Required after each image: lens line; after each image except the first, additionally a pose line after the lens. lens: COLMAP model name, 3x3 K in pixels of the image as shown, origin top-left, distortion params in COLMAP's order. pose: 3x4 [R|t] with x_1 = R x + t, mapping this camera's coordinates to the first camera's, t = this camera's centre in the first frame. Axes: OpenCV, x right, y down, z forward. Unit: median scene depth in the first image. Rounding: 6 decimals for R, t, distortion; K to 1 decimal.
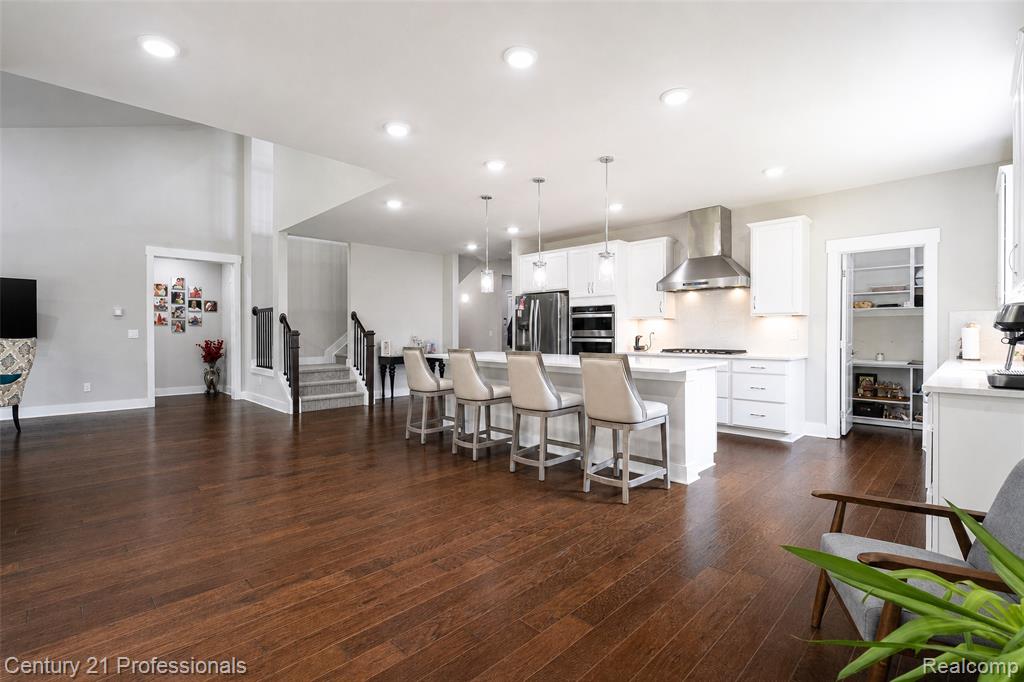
lens RADIAL K [[464.8, 0, 523.3], [0, 464.8, 337.6], [0, 0, 1]] dist [-0.000377, -0.000297]
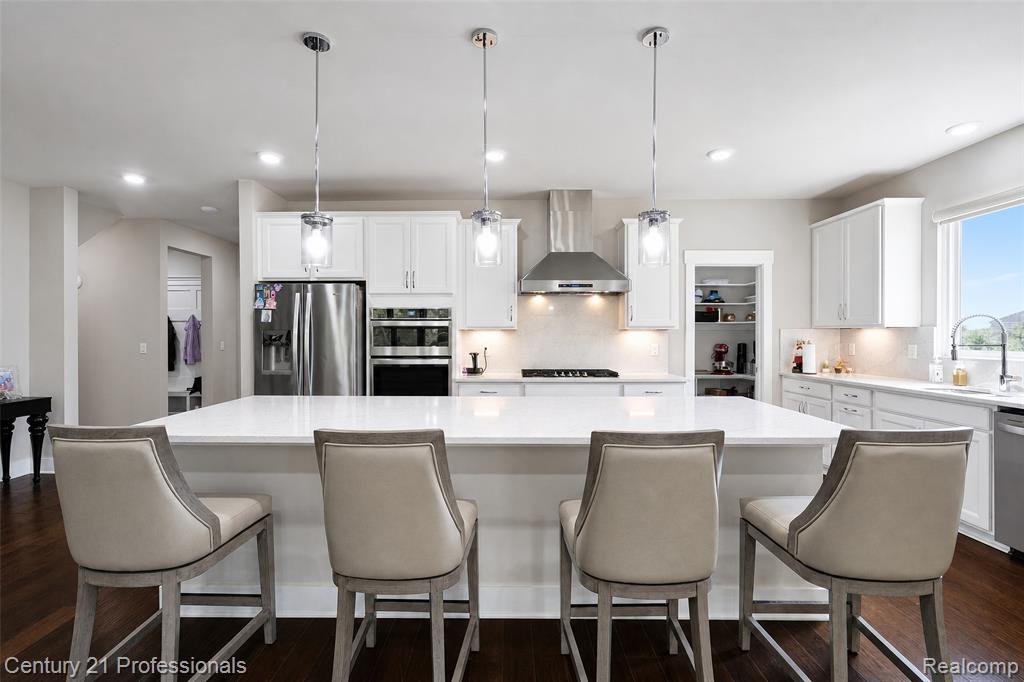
lens RADIAL K [[472.1, 0, 502.2], [0, 472.1, 336.4], [0, 0, 1]] dist [-0.003255, 0.000047]
pose [[0.723198, -0.001470, 0.690639, -0.234640], [0.005992, 0.999973, -0.004146, -0.028299], [-0.690615, 0.007137, 0.723187, 0.488146]]
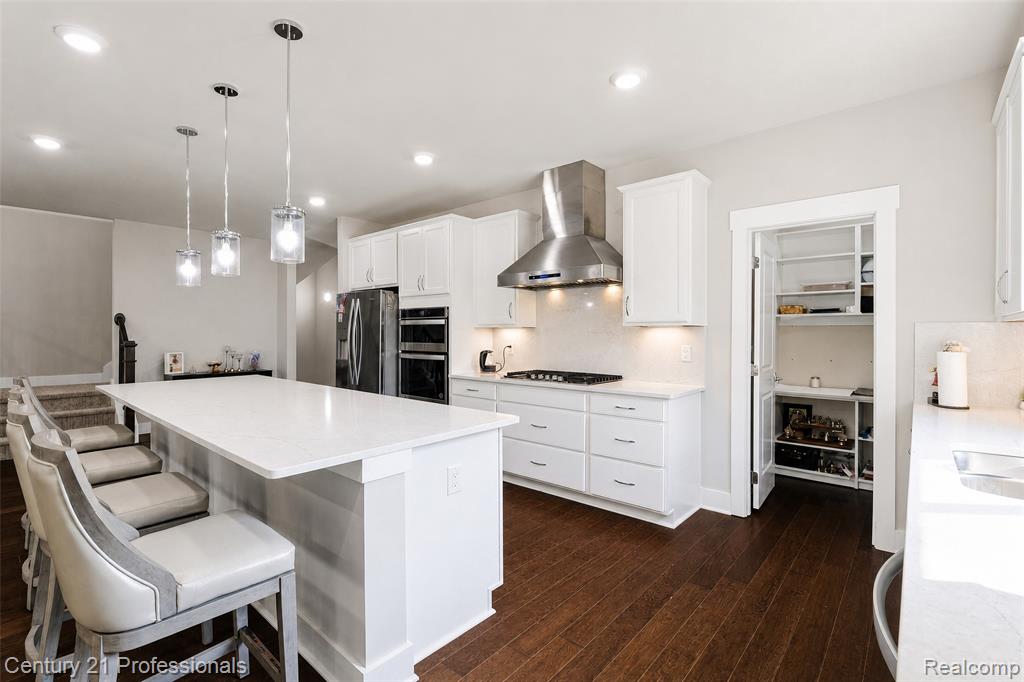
lens RADIAL K [[472.1, 0, 502.2], [0, 472.1, 336.4], [0, 0, 1]] dist [-0.003255, 0.000047]
pose [[0.998967, 0.003544, 0.045298, 0.259492], [-0.003352, 0.999985, -0.004321, -0.024860], [-0.045312, 0.004164, 0.998964, 0.303642]]
